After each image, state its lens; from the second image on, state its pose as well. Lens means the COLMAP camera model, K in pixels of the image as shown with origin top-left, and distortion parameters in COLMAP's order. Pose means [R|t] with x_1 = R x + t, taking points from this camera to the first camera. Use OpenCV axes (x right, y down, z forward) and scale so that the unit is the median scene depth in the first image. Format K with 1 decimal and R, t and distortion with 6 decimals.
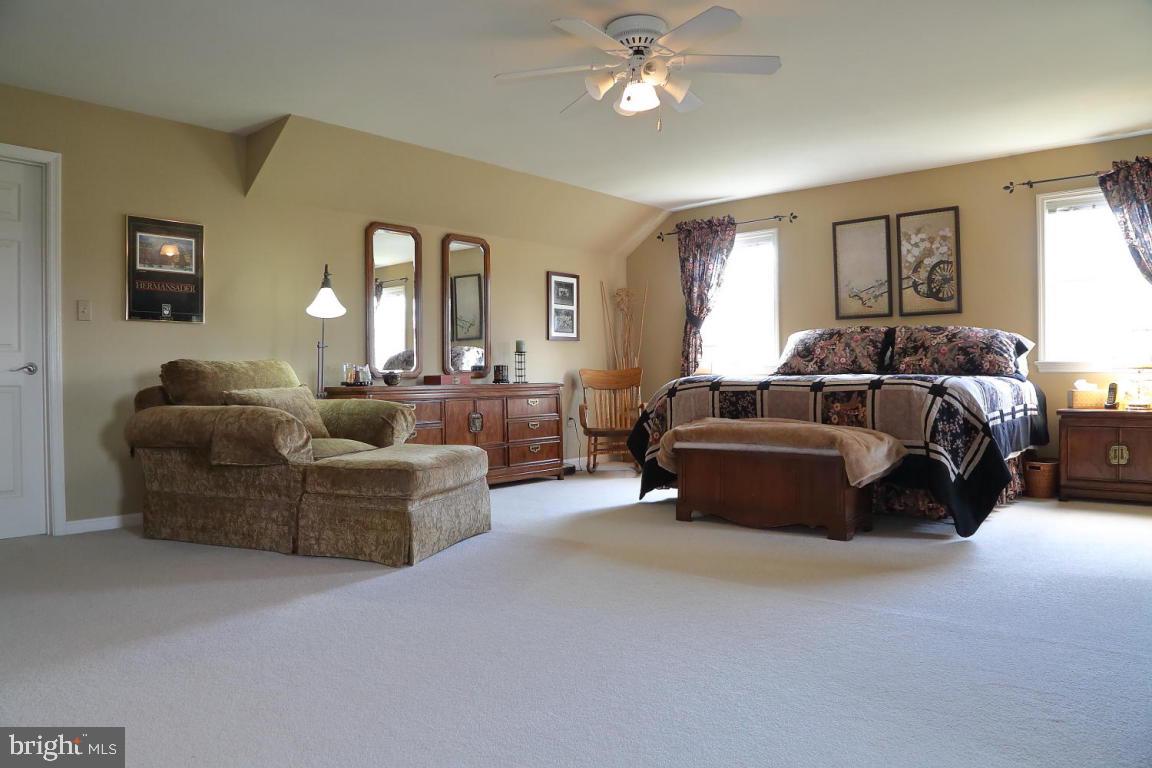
lens RADIAL K [[829.7, 0, 576.0], [0, 829.7, 384.0], [0, 0, 1]] dist [-0.035983, 0.000701]
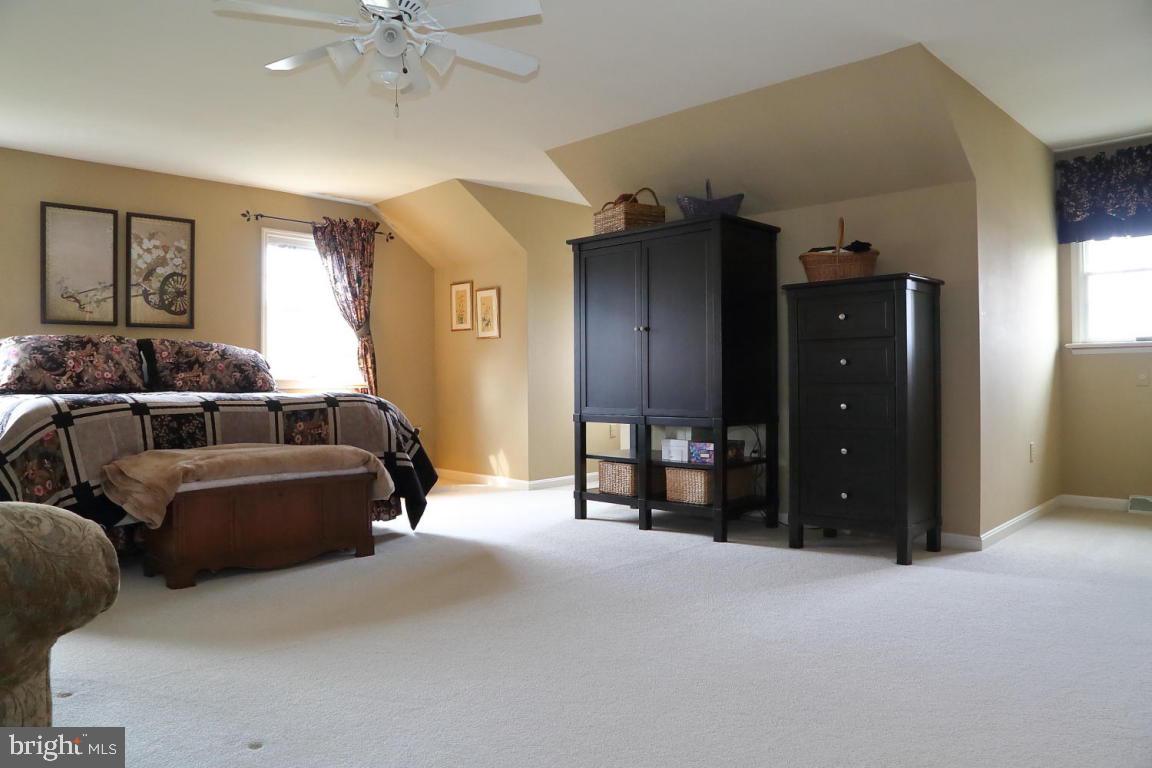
lens RADIAL K [[829.7, 0, 576.0], [0, 829.7, 384.0], [0, 0, 1]] dist [-0.035983, 0.000701]
pose [[0.062216, 0.001488, 0.998062, -0.515789], [0.012066, 0.999925, -0.002243, -0.012833], [-0.997990, 0.012182, 0.062194, 0.507355]]
